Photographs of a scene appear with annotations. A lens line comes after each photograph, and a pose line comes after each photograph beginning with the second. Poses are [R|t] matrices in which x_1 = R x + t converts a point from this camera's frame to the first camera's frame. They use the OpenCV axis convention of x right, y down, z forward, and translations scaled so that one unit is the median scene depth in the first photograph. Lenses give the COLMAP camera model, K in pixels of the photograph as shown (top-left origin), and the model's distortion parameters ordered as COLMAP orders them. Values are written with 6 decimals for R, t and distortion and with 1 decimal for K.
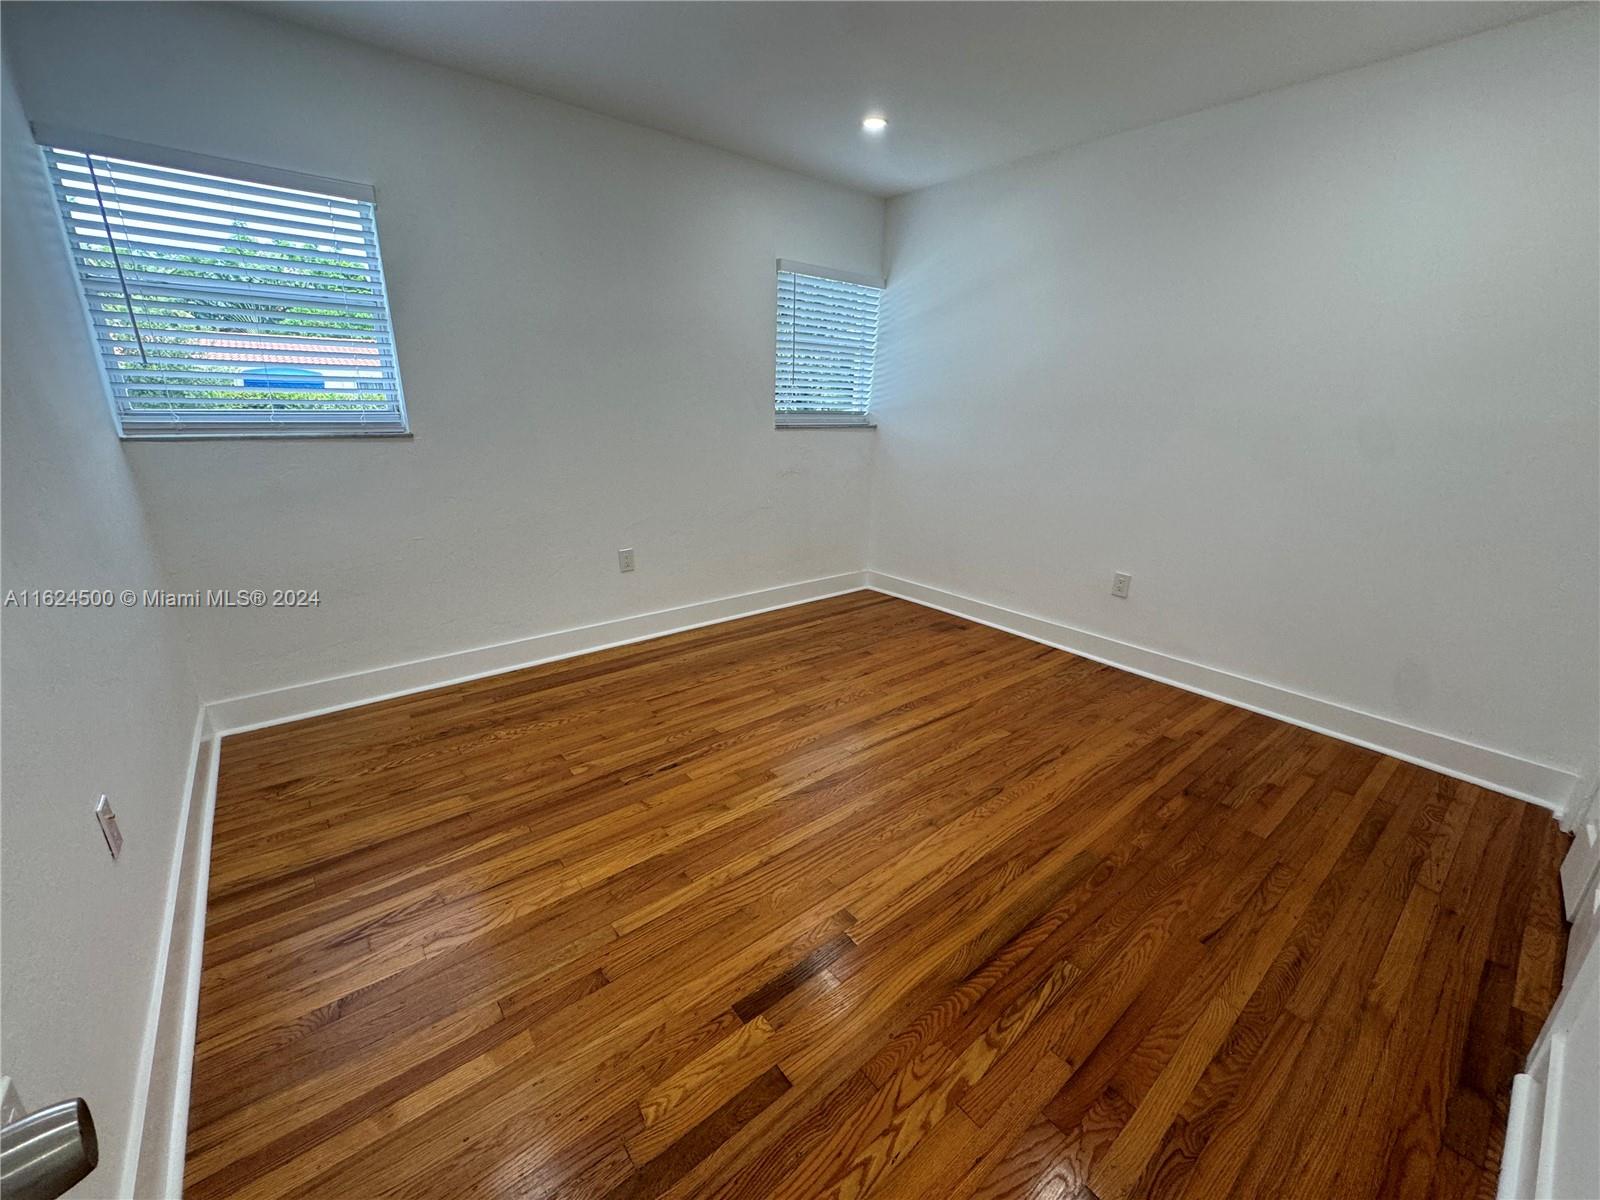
lens RADIAL K [[637.2, 0, 798.5], [0, 637.2, 600.3], [0, 0, 1]] dist [-0.001484, 0.000037]
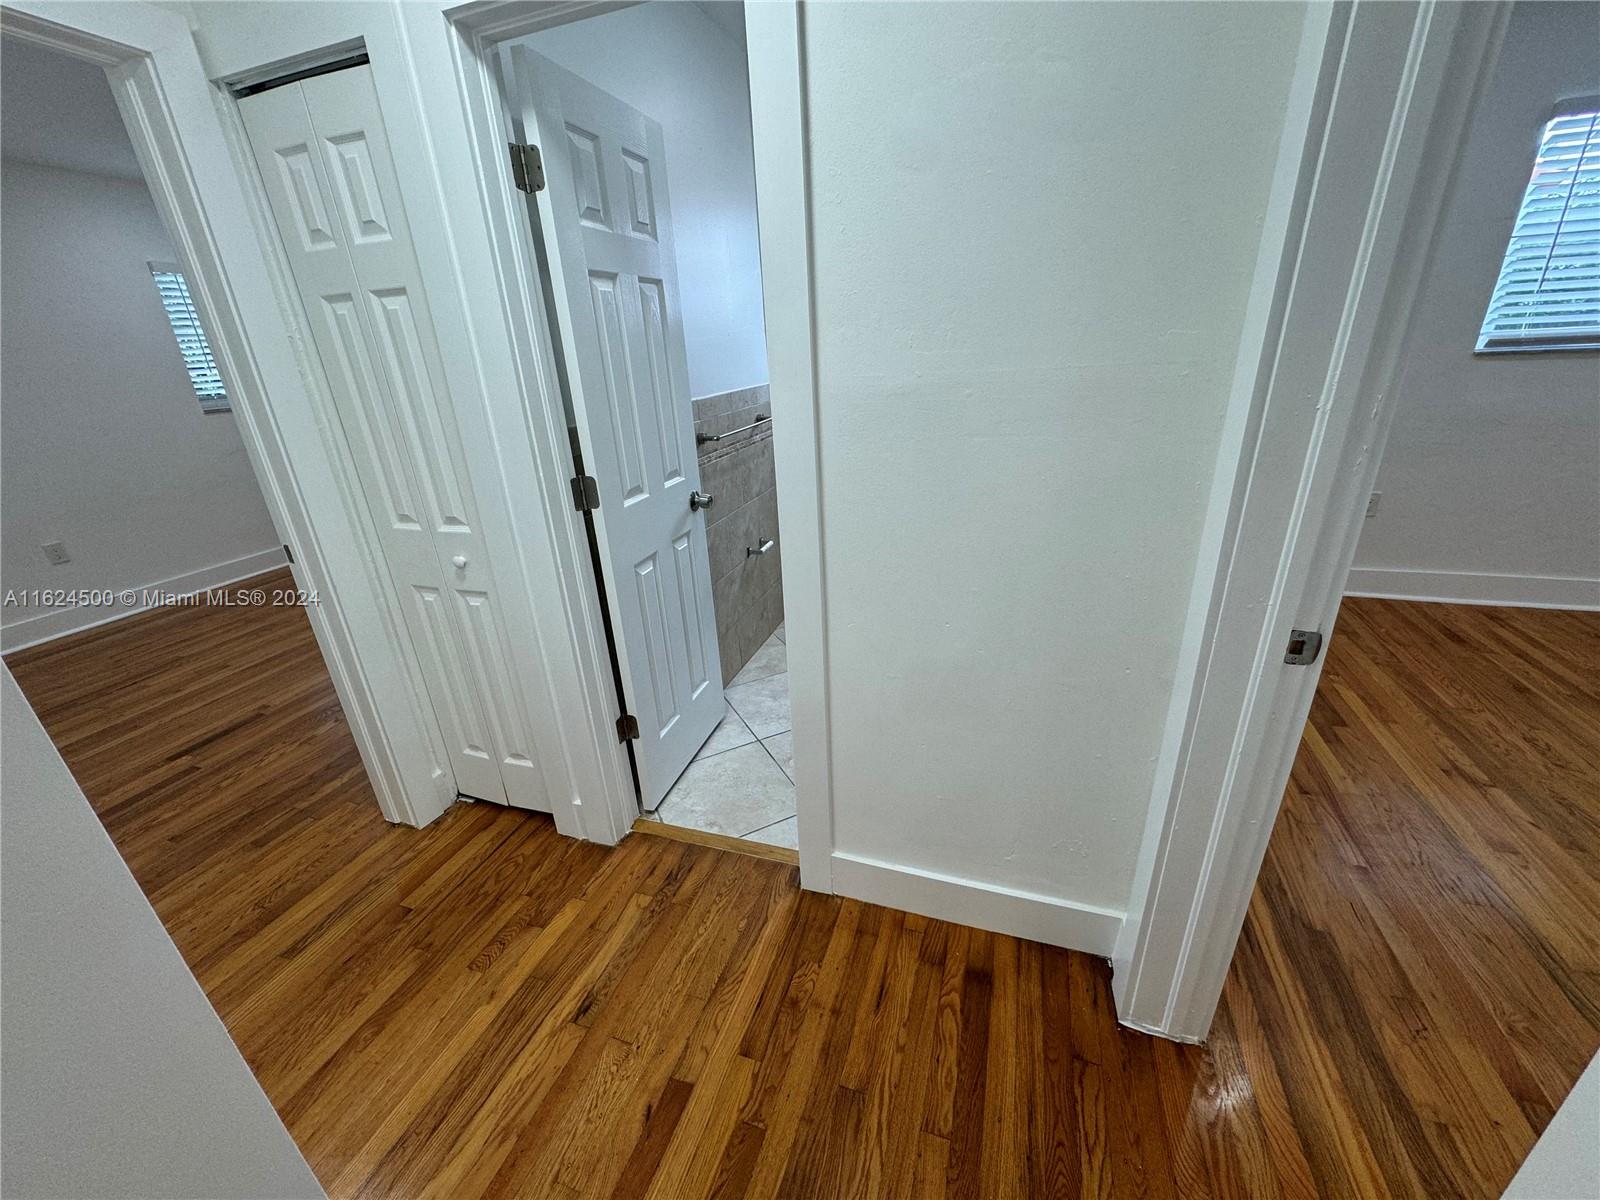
lens RADIAL K [[637.2, 0, 798.5], [0, 637.2, 600.3], [0, 0, 1]] dist [-0.001484, 0.000037]
pose [[0.844876, -0.258032, 0.468619, 0.388689], [0.224056, 0.966131, 0.128023, 0.229432], [-0.485781, -0.003167, 0.874075, -0.806495]]
